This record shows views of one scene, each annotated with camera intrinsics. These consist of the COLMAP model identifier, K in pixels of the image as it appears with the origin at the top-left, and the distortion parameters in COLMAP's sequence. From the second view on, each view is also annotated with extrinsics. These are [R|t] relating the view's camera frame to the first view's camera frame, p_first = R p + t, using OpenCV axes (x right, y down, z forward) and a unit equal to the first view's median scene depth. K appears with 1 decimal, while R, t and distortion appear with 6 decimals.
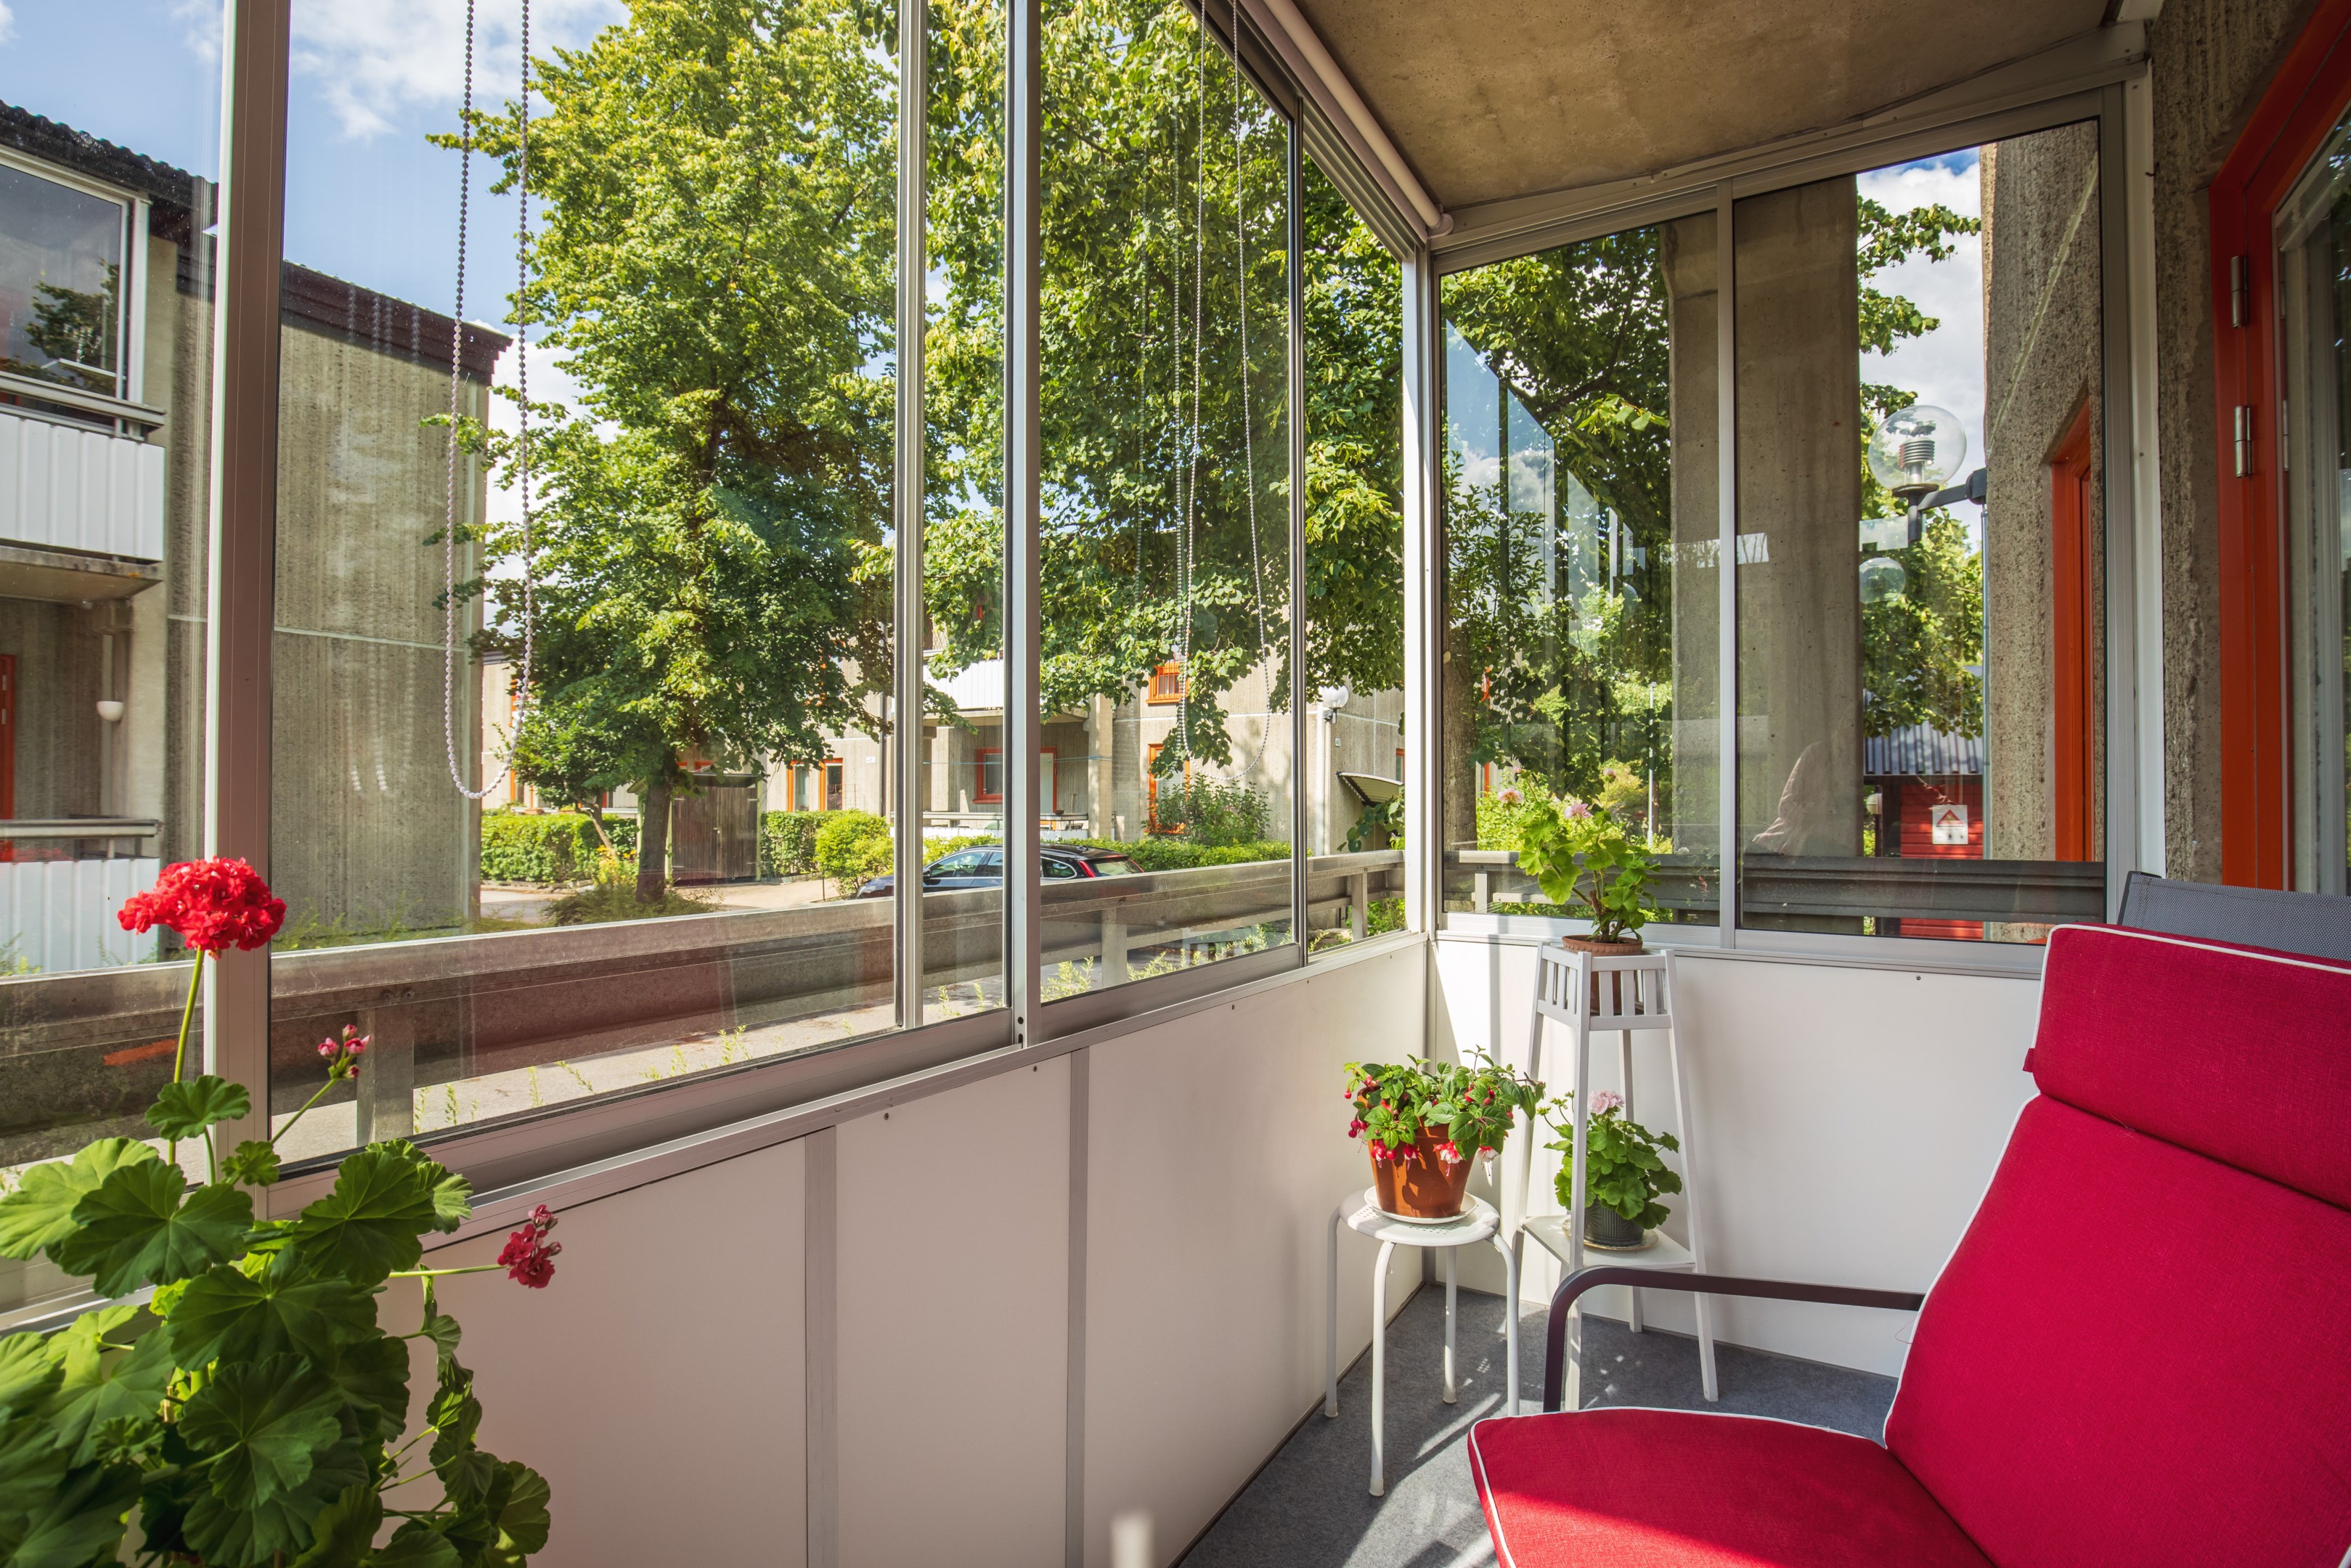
lens RADIAL K [[1128.5, 0, 1172.2], [0, 1128.5, 779.5], [0, 0, 1]] dist [-0.030527, 0.001930]
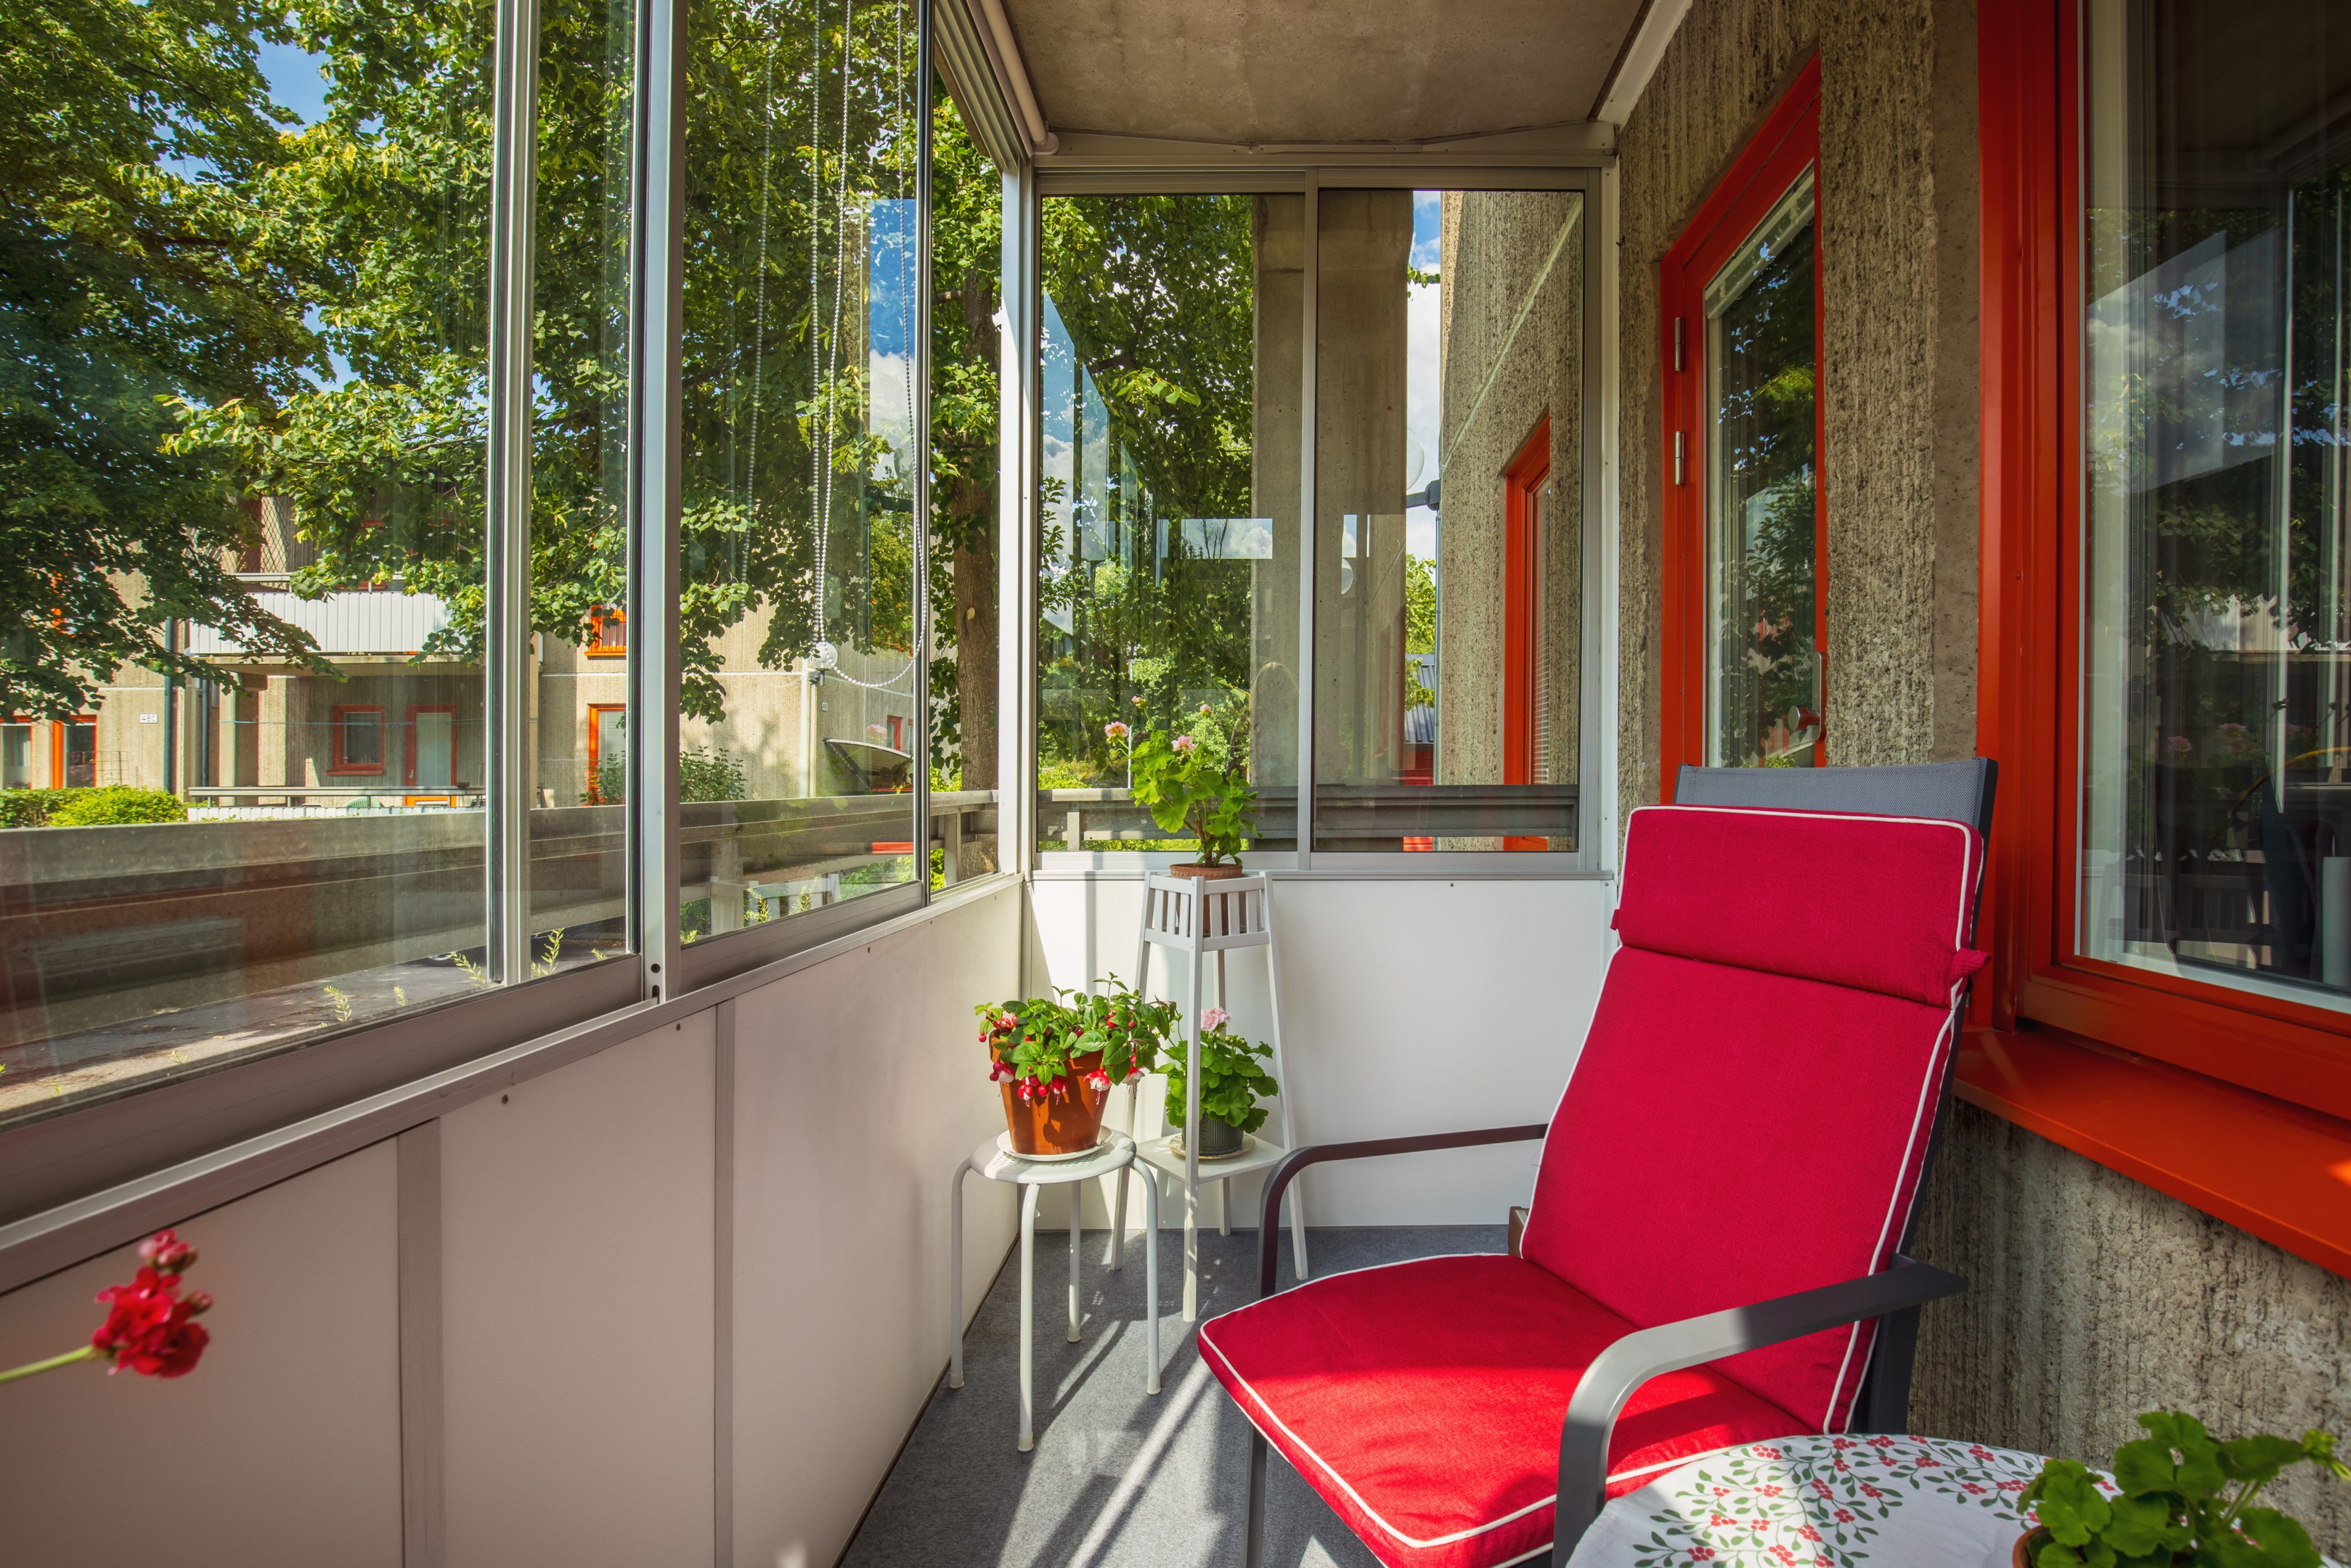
lens RADIAL K [[1125.5, 0, 1186.7], [0, 1125.5, 801.4], [0, 0, 1]] dist [-0.036869, 0.006432]
pose [[0.855080, -0.003551, 0.518484, -0.176148], [-0.005487, 0.999859, 0.015896, 0.066453], [-0.518467, -0.016437, 0.854940, 0.115809]]
